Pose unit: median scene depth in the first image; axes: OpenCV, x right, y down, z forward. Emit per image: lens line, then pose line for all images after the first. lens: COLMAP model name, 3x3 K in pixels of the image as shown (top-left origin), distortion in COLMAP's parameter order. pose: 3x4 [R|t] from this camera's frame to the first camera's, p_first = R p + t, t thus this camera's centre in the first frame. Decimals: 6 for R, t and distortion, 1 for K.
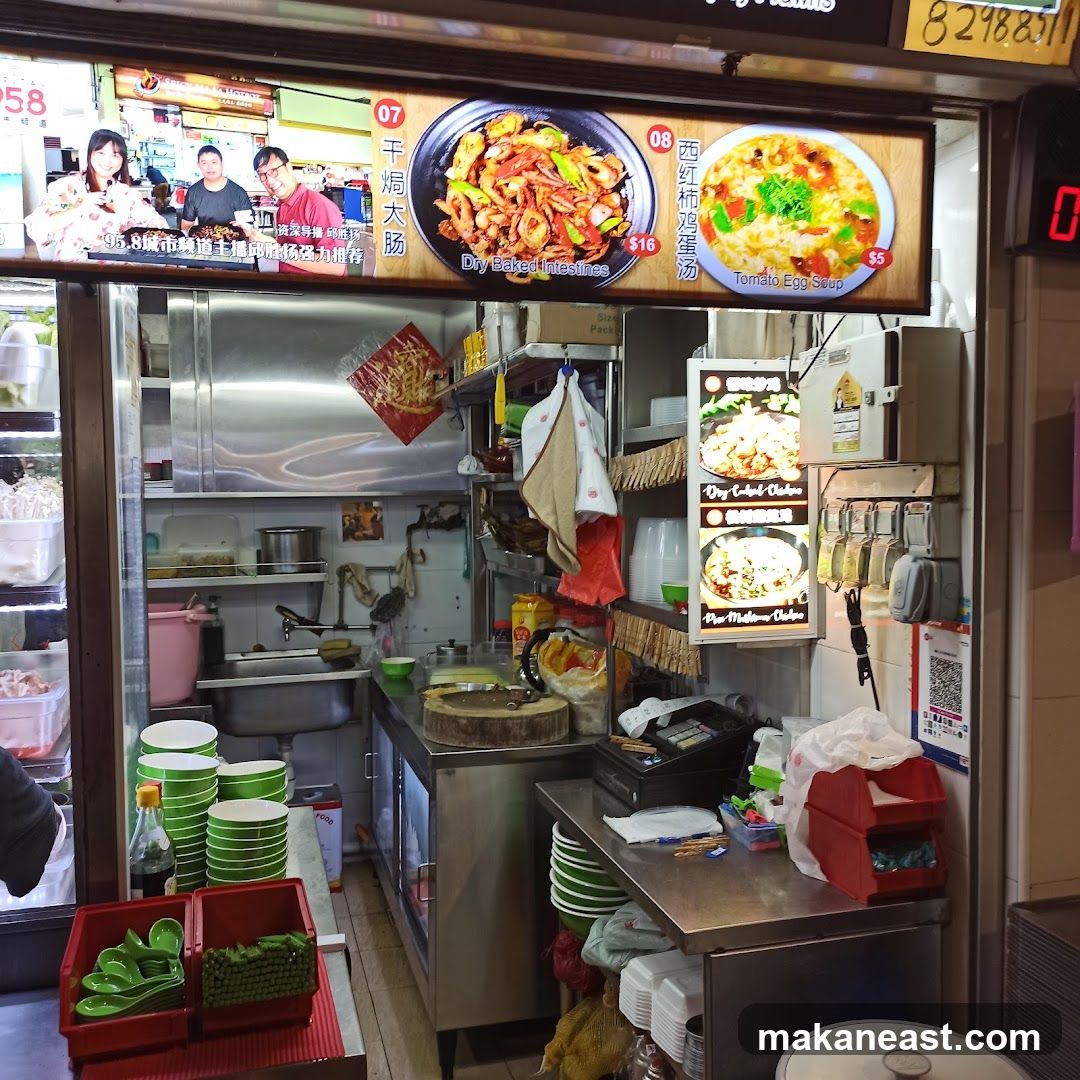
lens RADIAL K [[1064.9, 0, 540.0], [0, 1064.9, 540.0], [0, 0, 1]] dist [0.000812, -0.001976]
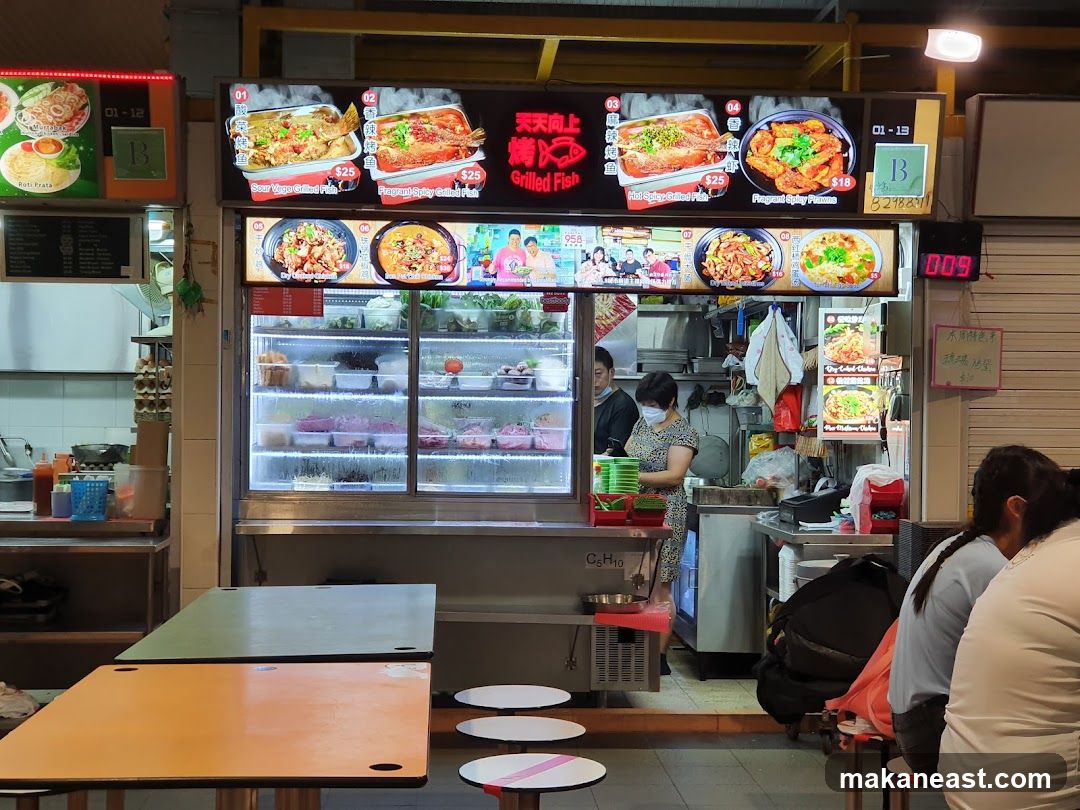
lens RADIAL K [[867.3, 0, 583.6], [0, 867.3, 401.7], [0, 0, 1]] dist [0.041888, -0.003675]
pose [[0.970273, 0.029316, -0.240232, 0.158120], [-0.035016, 0.999197, -0.019492, 0.112601], [0.239468, 0.027325, 0.970520, -1.281049]]
